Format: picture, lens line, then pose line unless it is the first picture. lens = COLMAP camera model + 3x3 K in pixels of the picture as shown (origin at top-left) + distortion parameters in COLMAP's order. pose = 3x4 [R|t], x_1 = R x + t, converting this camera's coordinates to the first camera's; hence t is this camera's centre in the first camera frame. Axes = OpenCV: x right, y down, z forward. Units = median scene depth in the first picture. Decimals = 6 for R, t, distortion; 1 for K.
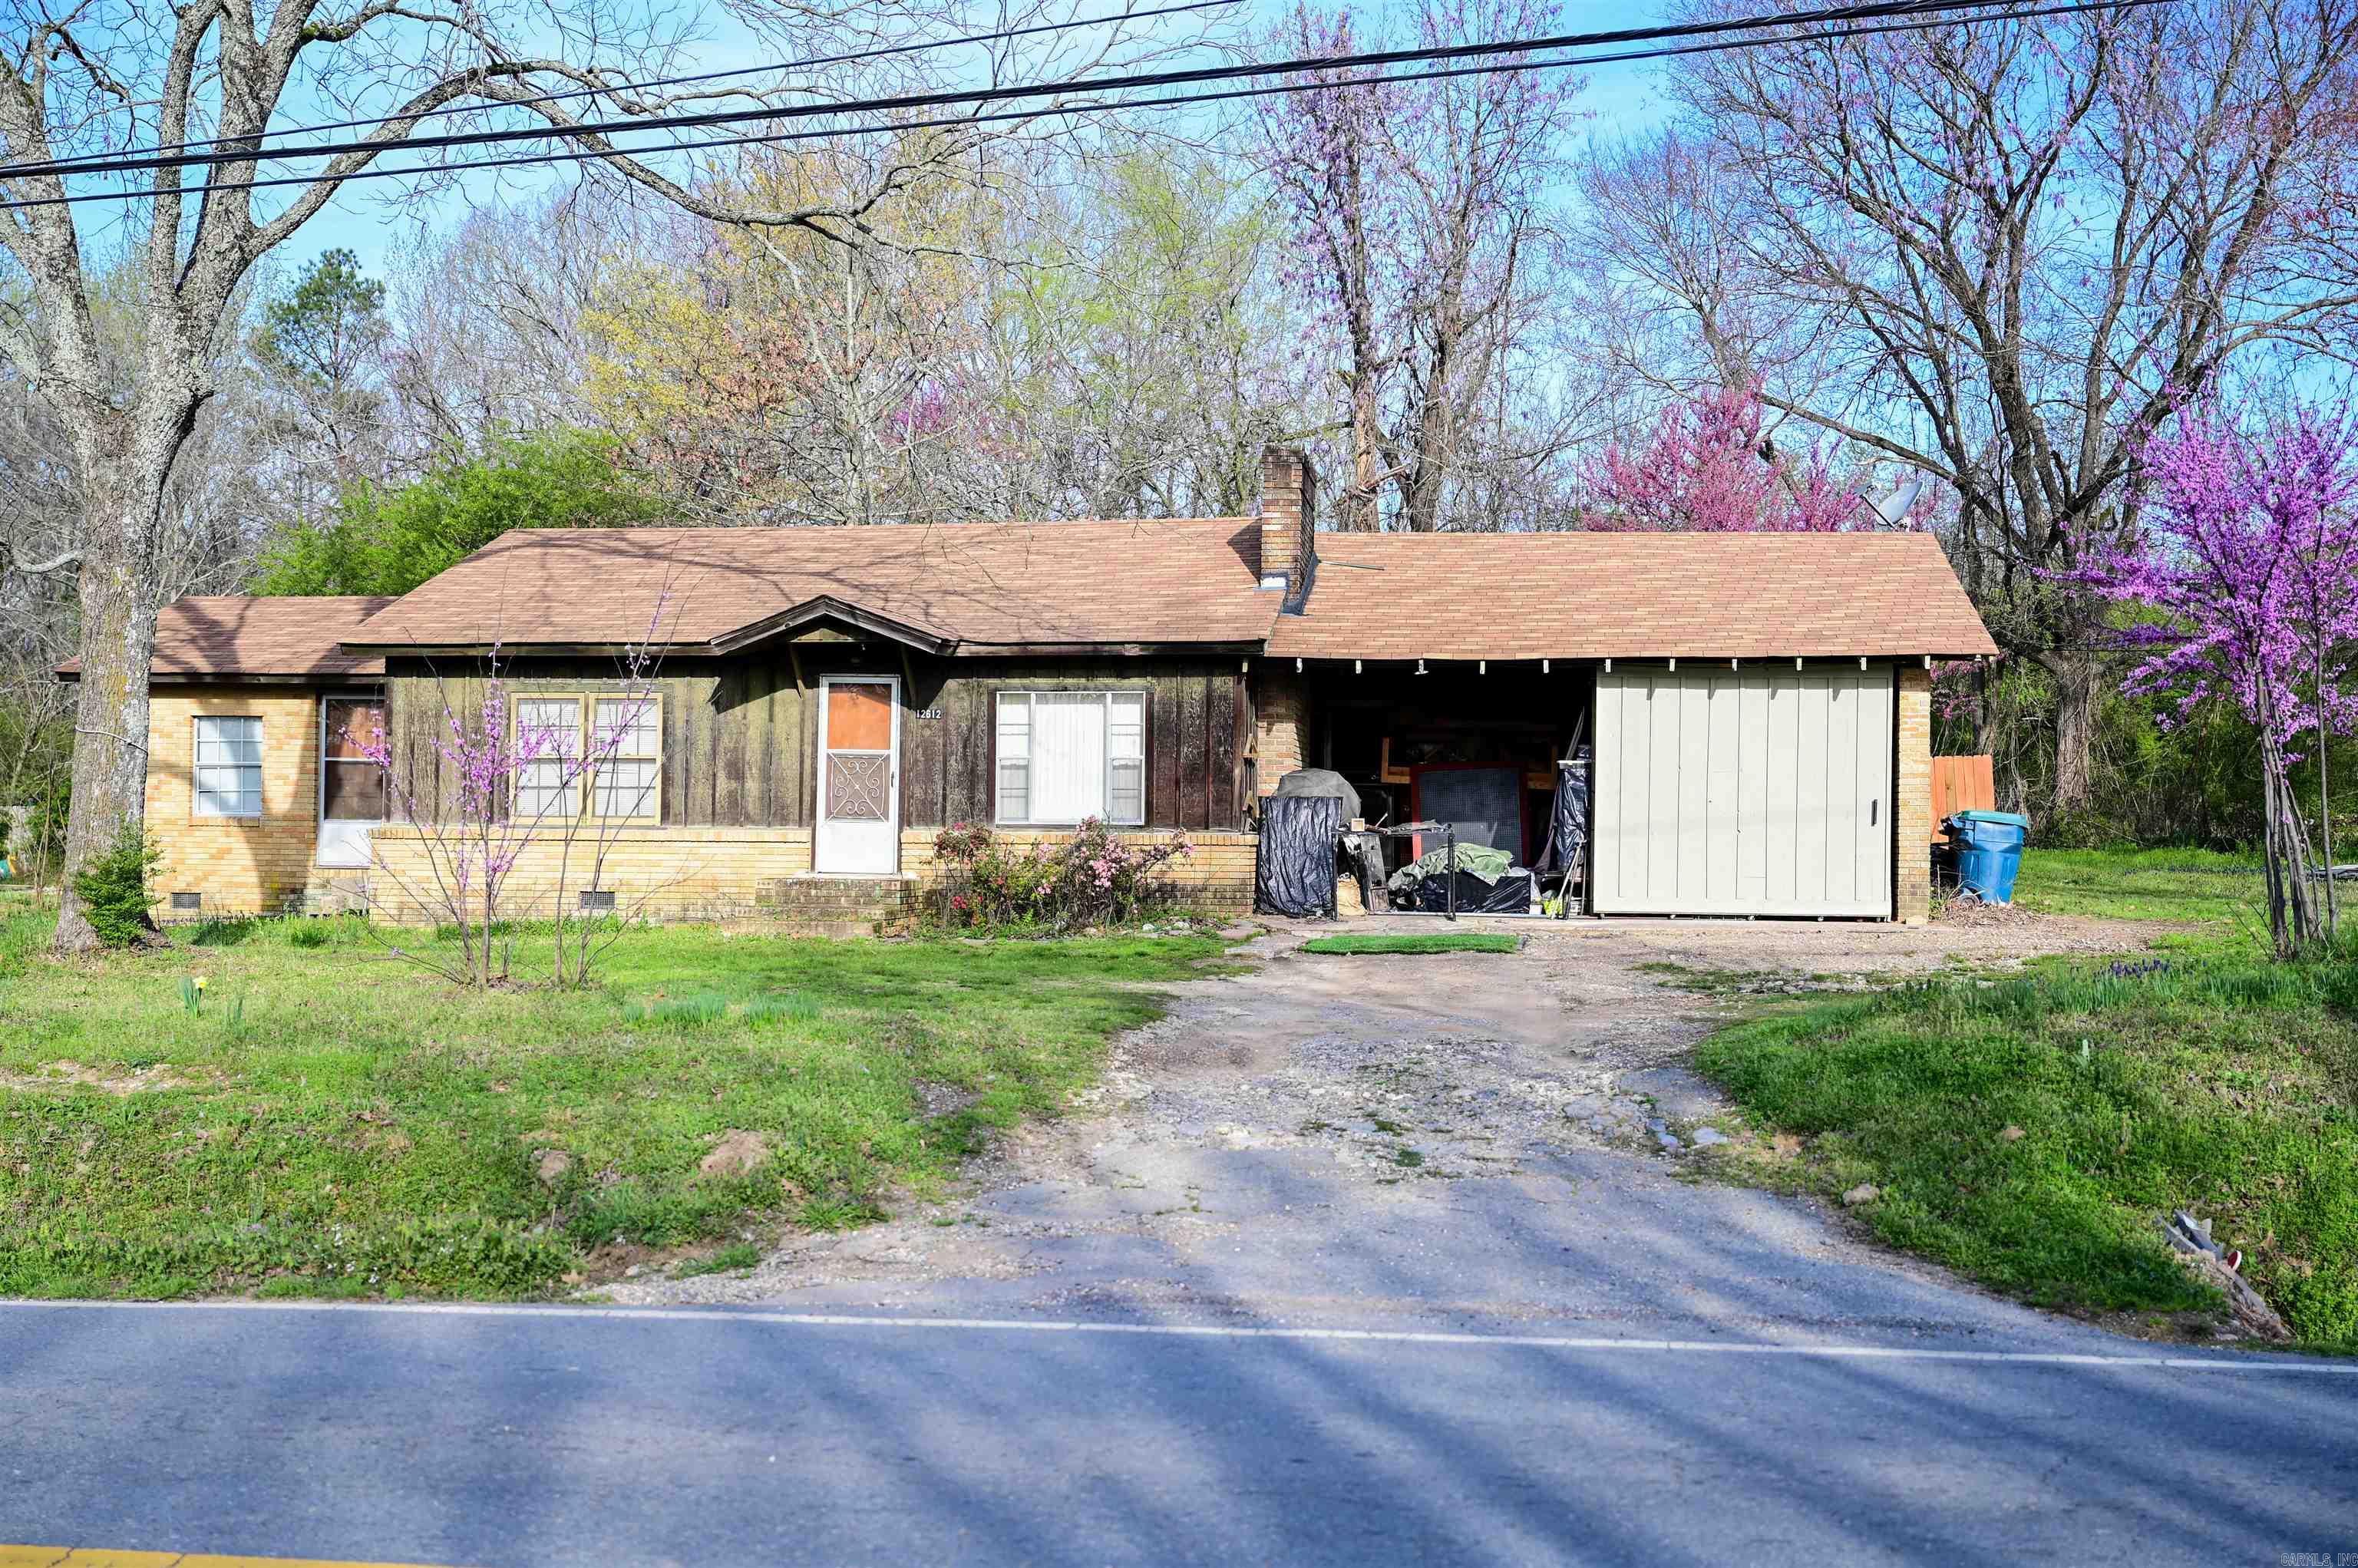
lens RADIAL K [[2547.4, 0, 1176.9], [0, 2547.4, 789.7], [0, 0, 1]] dist [0.006537, -0.017866]
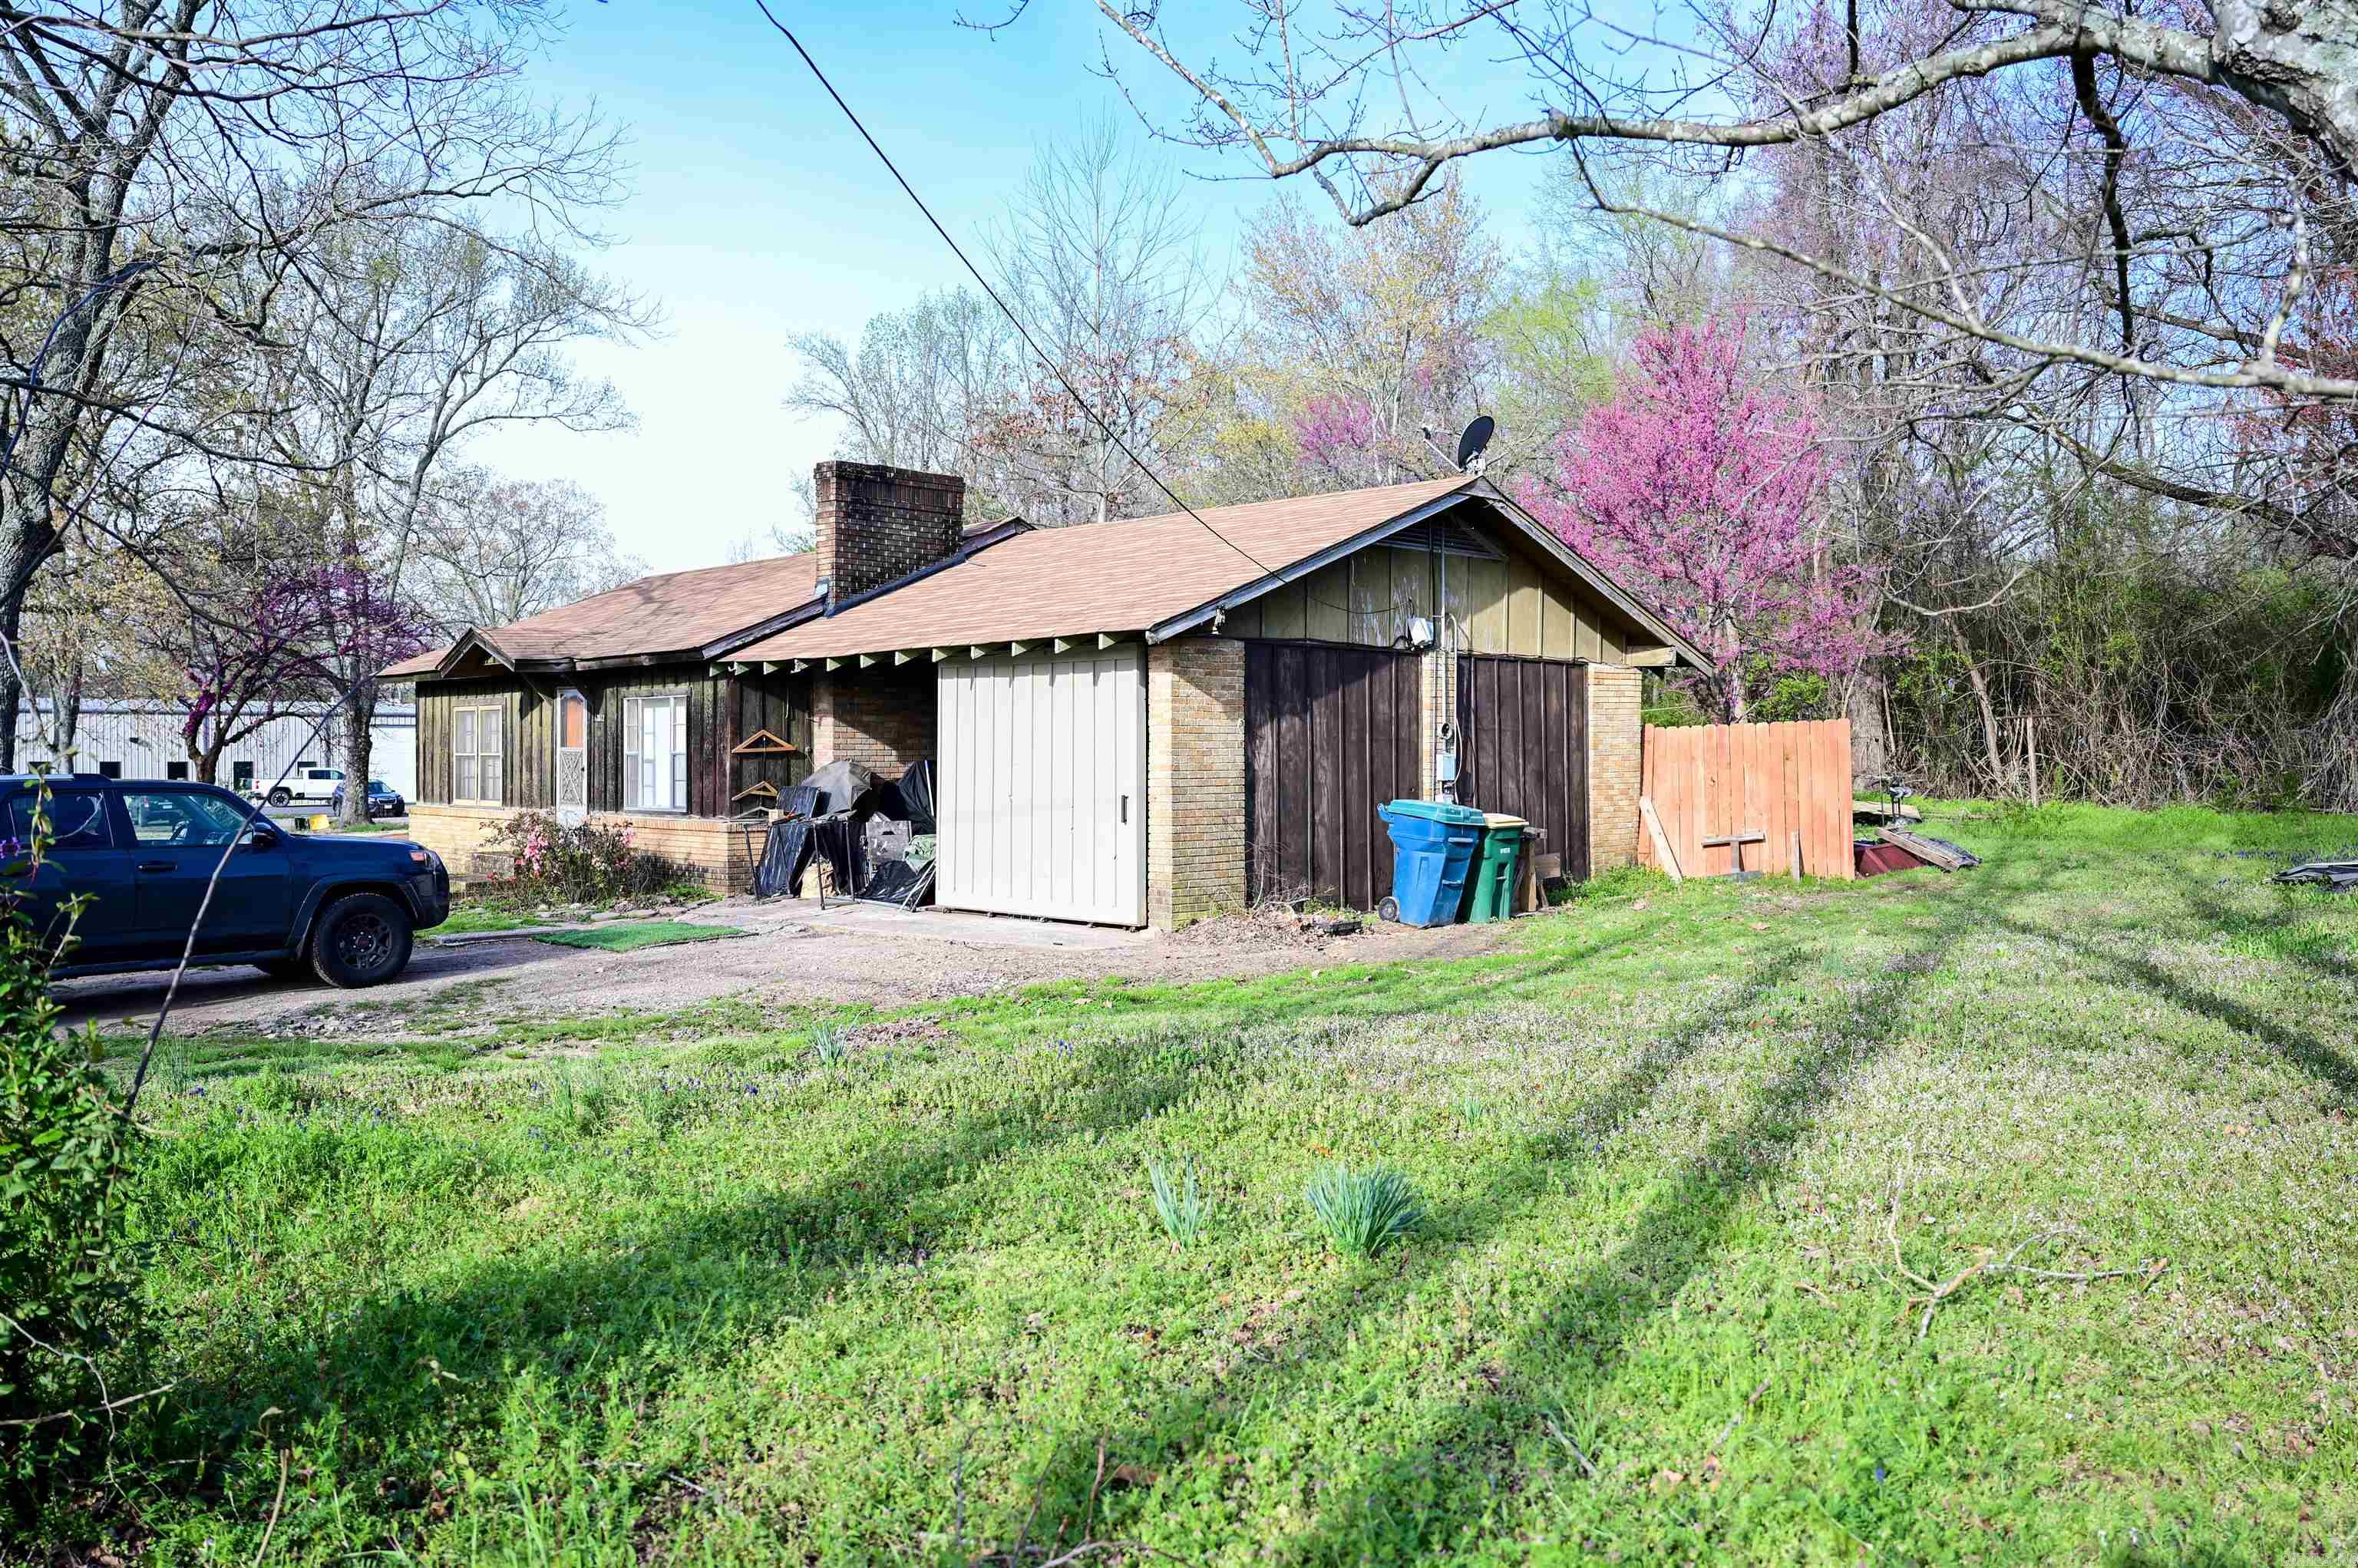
lens RADIAL K [[1851.6, 0, 1177.0], [0, 1851.6, 791.4], [0, 0, 1]] dist [-0.003144, -0.000782]
pose [[0.779230, 0.003417, -0.626729, 0.671676], [0.021087, 0.999276, 0.031666, -0.016811], [0.626383, -0.037891, 0.778594, 0.488678]]
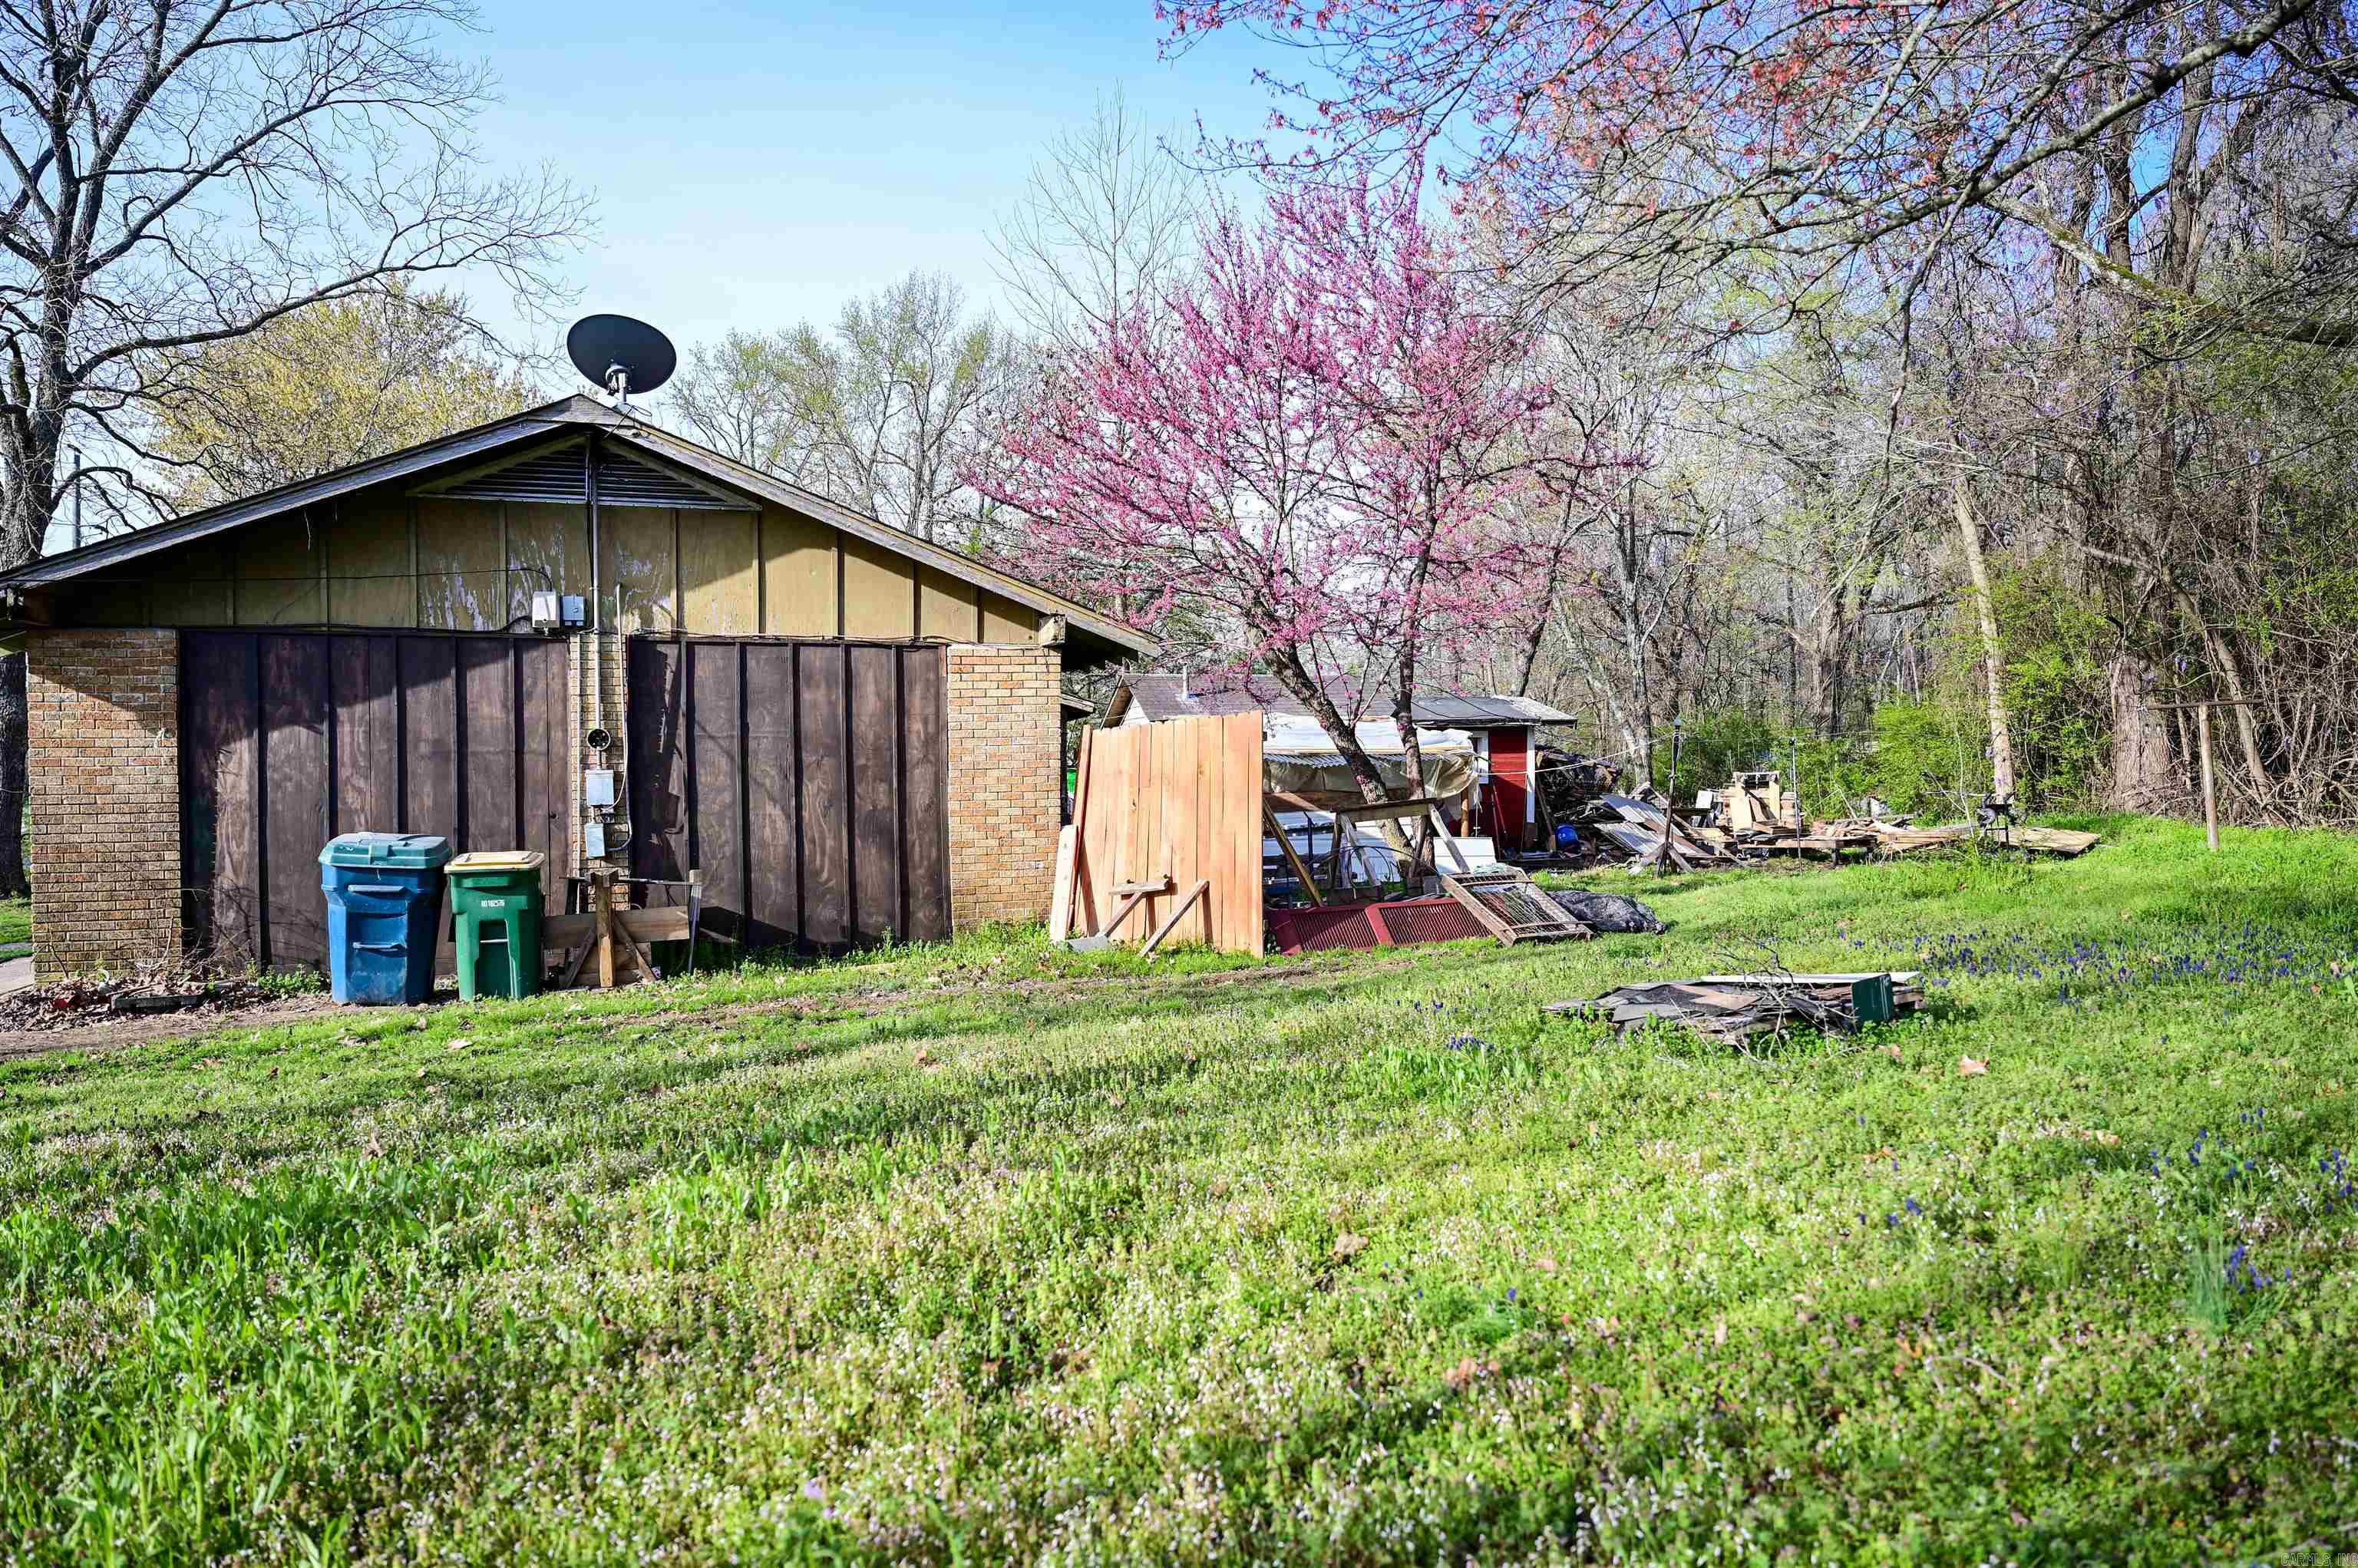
lens RADIAL K [[1594.8, 0, 1177.4], [0, 1594.8, 792.0], [0, 0, 1]] dist [-0.000109, 0.004248]
pose [[0.414447, -0.002746, -0.910069, 0.795998], [0.031842, 0.999427, 0.011486, -0.000151], [0.909516, -0.033739, 0.414297, 1.067832]]
